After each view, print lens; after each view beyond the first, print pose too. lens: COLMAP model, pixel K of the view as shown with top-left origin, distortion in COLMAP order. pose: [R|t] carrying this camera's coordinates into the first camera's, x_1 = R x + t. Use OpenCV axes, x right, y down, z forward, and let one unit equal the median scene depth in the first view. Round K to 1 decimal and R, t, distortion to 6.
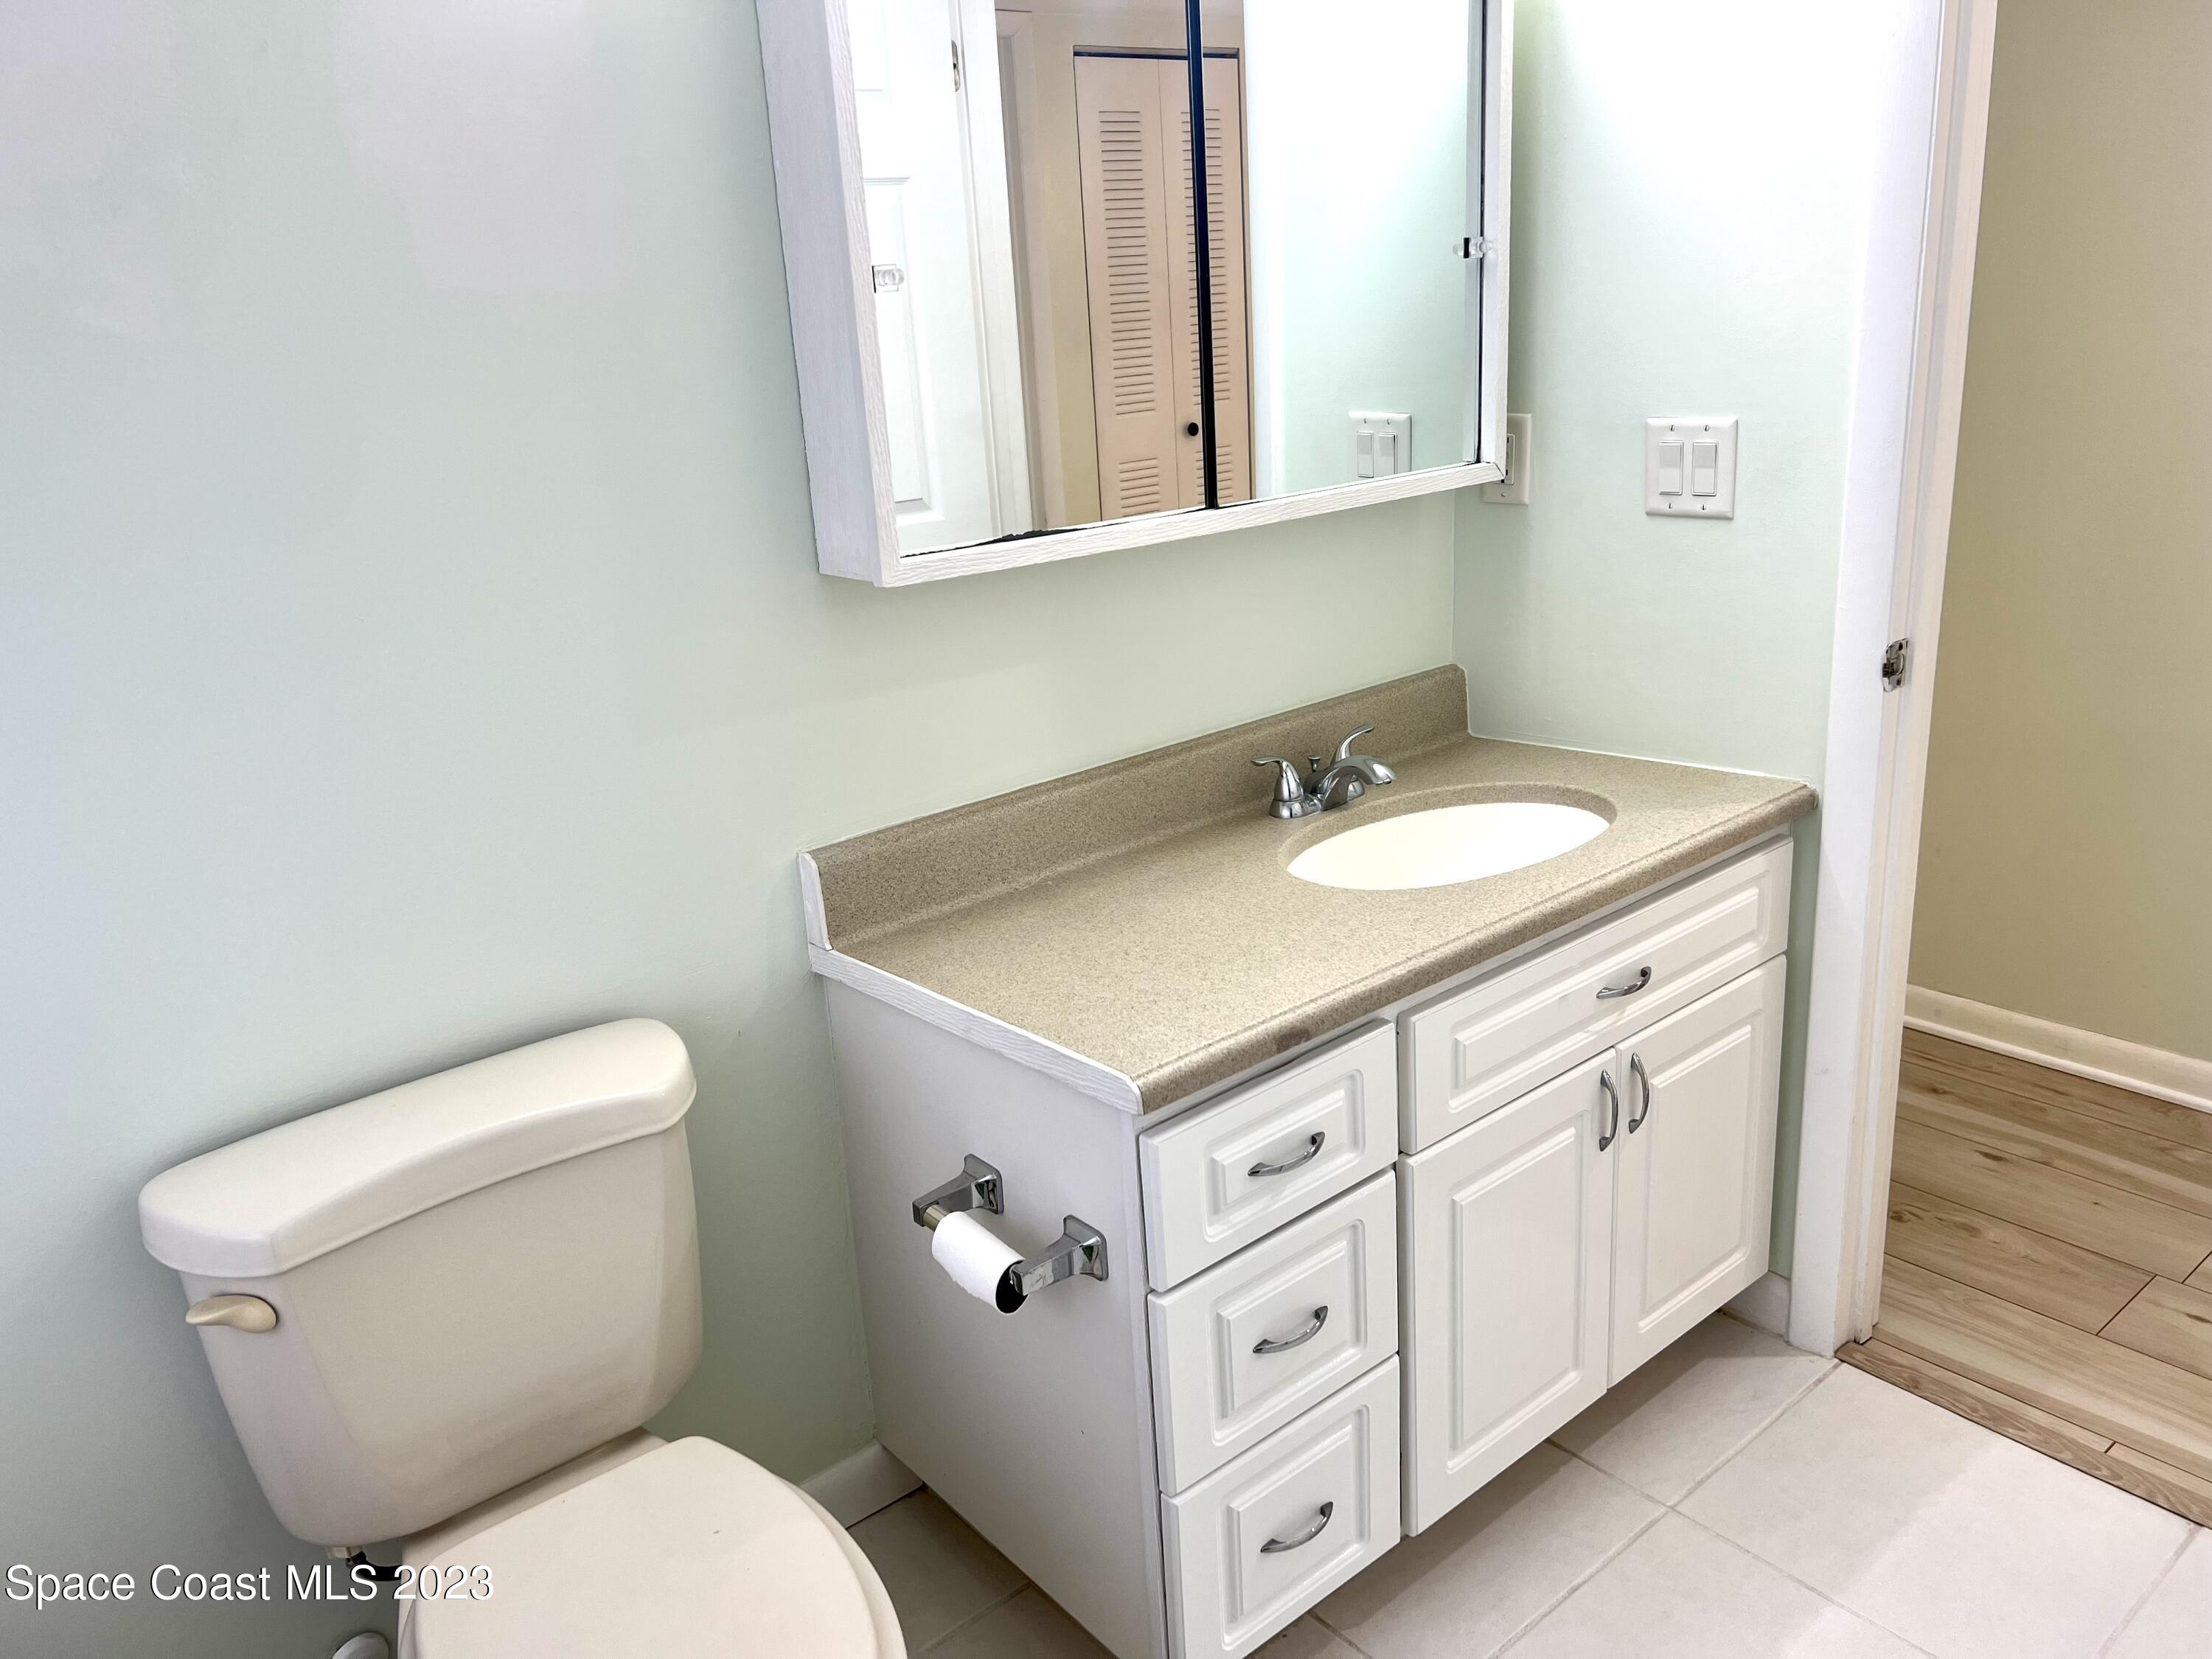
lens RADIAL K [[1695.4, 0, 1106.0], [0, 1695.4, 829.5], [0, 0, 1]] dist [0.103449, -0.165567]
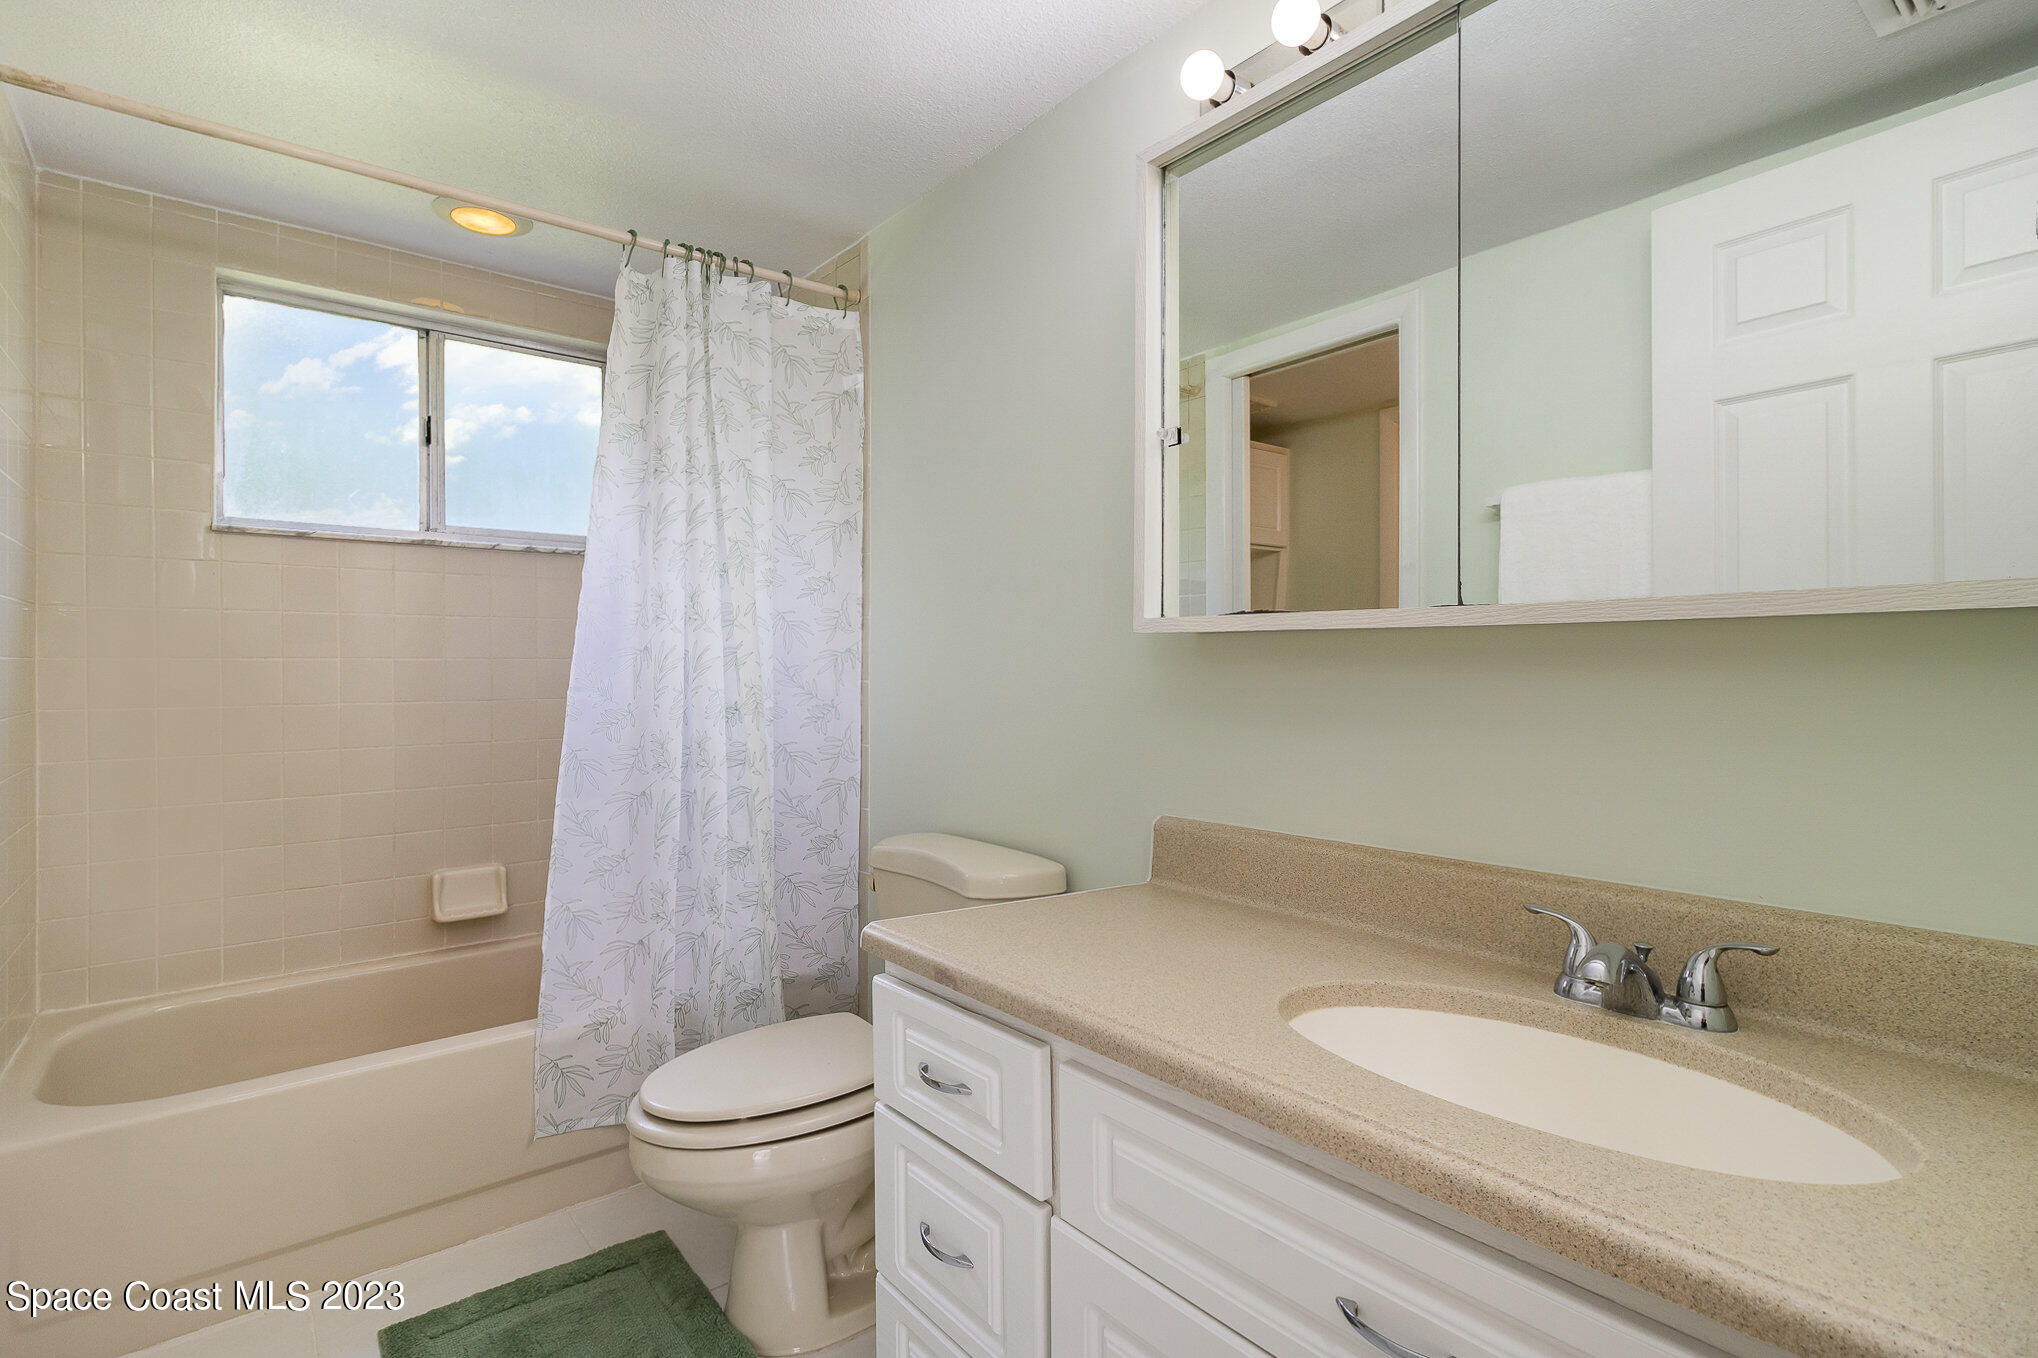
lens RADIAL K [[963.8, 0, 1025.5], [0, 963.8, 651.0], [0, 0, 1]] dist [-0.002375, -0.000311]
pose [[-0.005252, 0.041391, -0.999129, 0.617962], [-0.307192, 0.950764, 0.041002, -0.112953], [0.951633, 0.307140, 0.007721, 0.773156]]
